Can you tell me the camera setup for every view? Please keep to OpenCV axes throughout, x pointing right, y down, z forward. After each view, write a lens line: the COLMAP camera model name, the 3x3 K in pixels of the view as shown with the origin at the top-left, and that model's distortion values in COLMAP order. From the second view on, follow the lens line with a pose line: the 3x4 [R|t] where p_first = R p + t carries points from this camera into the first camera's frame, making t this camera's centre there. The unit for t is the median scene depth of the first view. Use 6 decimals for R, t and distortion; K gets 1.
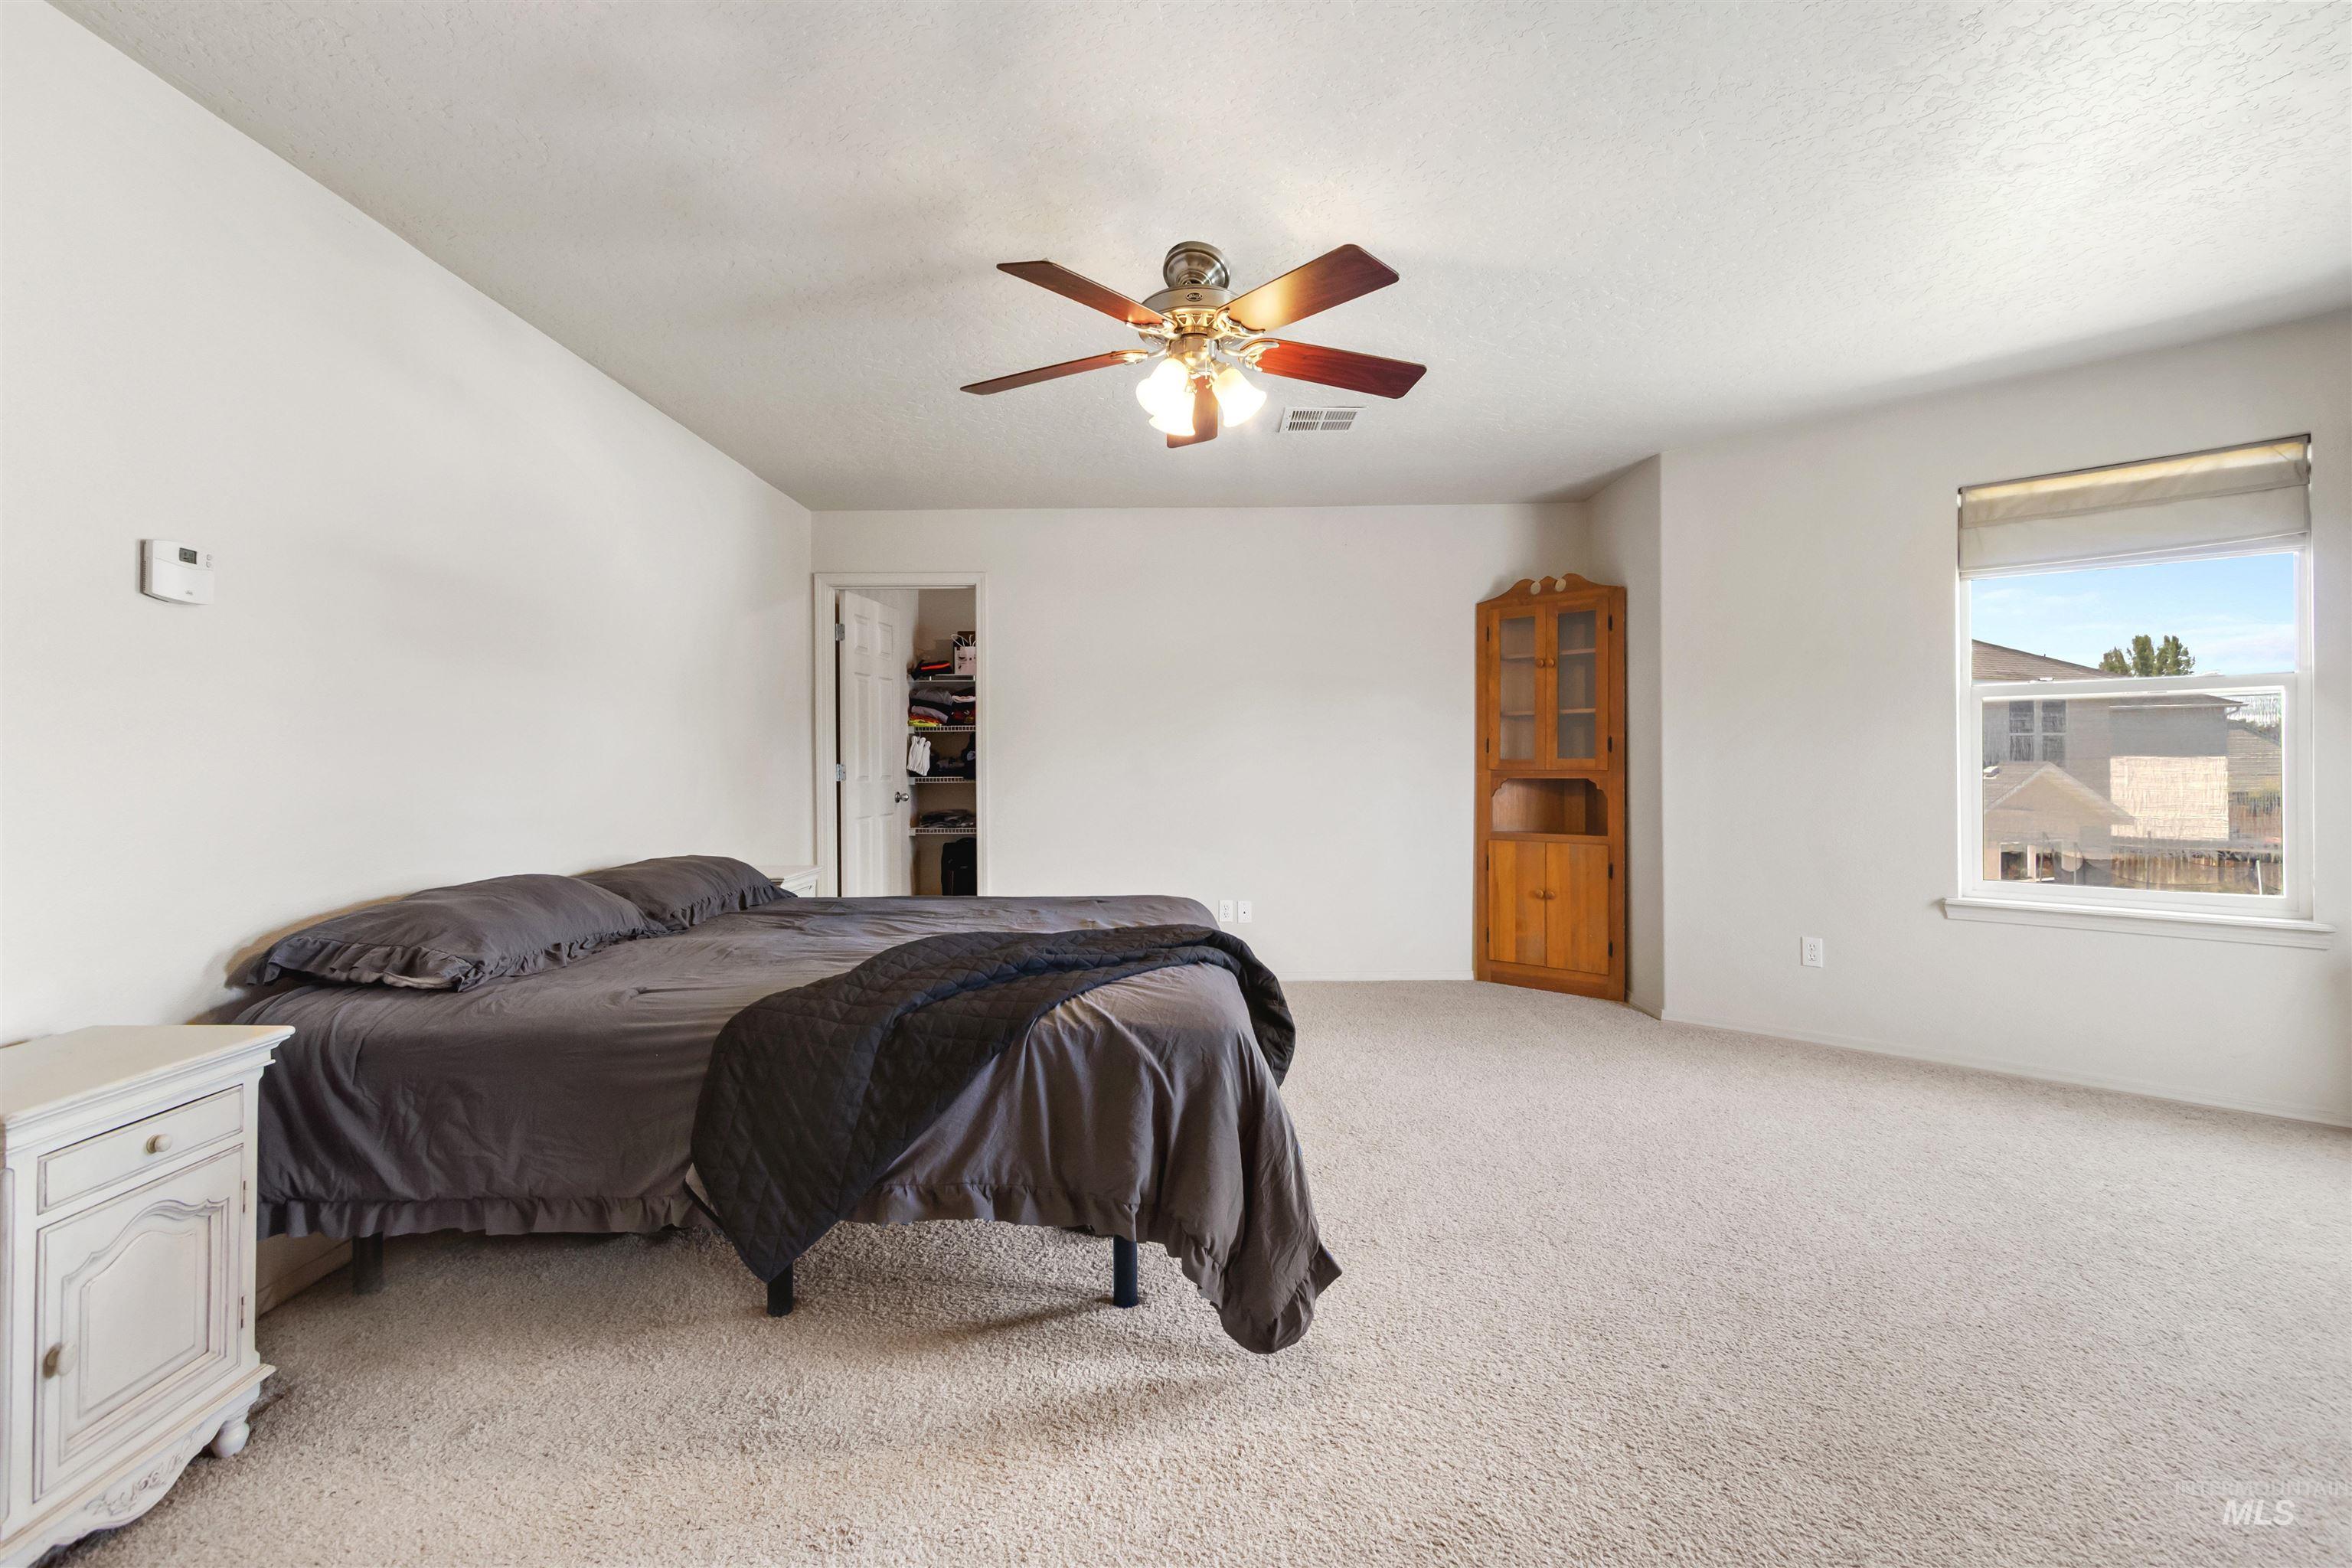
lens RADIAL K [[1102.9, 0, 1184.7], [0, 1102.9, 760.2], [0, 0, 1]] dist [0.004011, 0.000345]
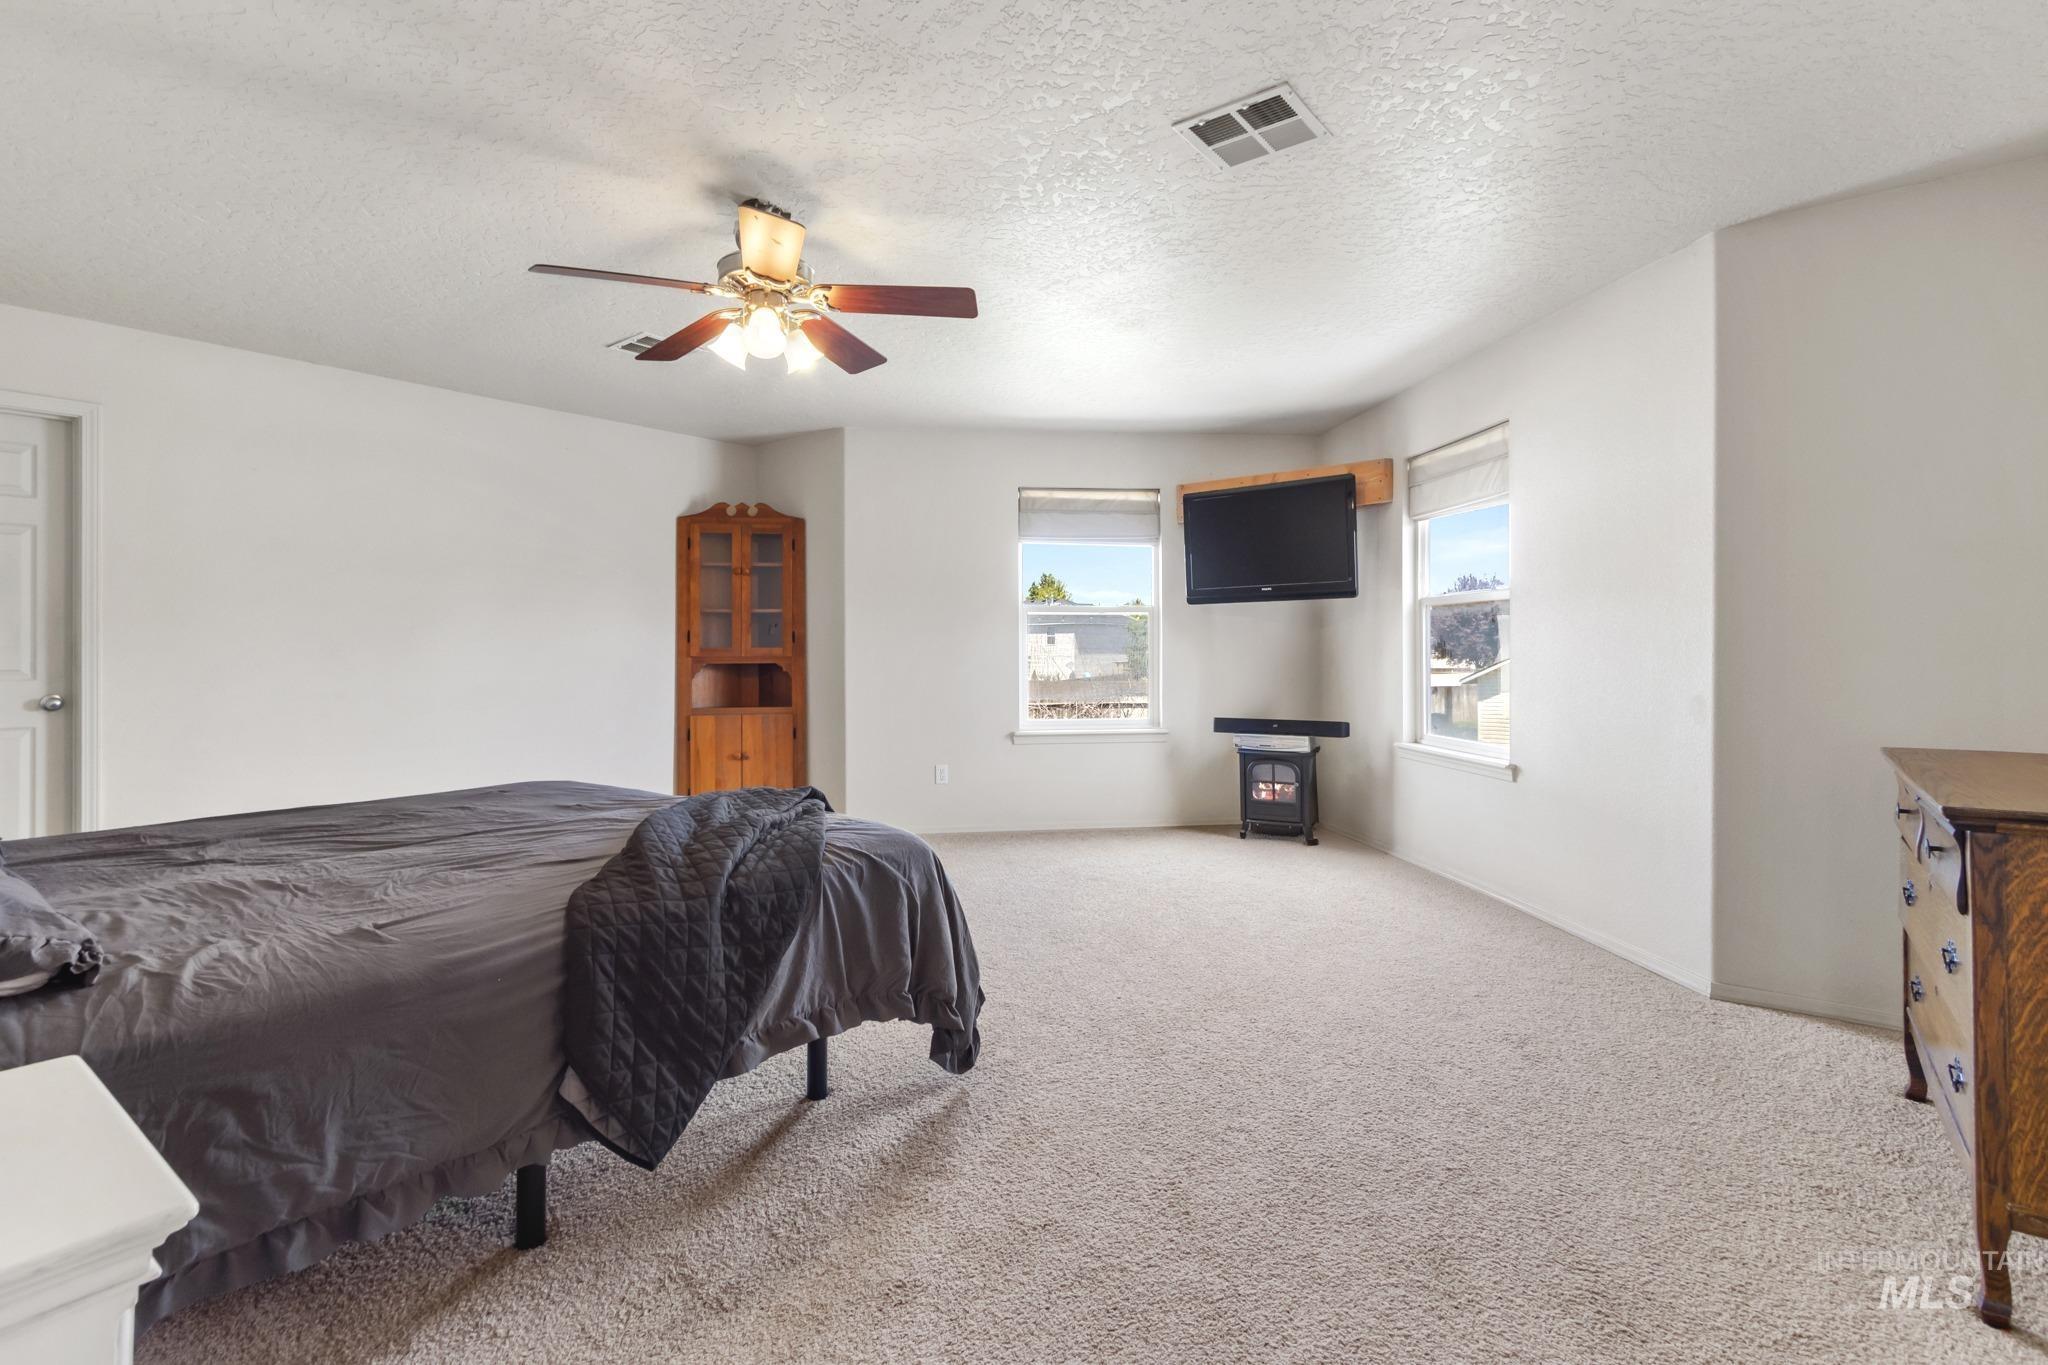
lens RADIAL K [[955.5, 0, 1023.7], [0, 955.5, 643.5], [0, 0, 1]] dist [0.002401, 0.000294]
pose [[0.608461, 0.006078, 0.793561, -0.448194], [-0.000388, 0.999973, -0.007361, 0.001982], [-0.793584, 0.004171, 0.608447, 0.108500]]
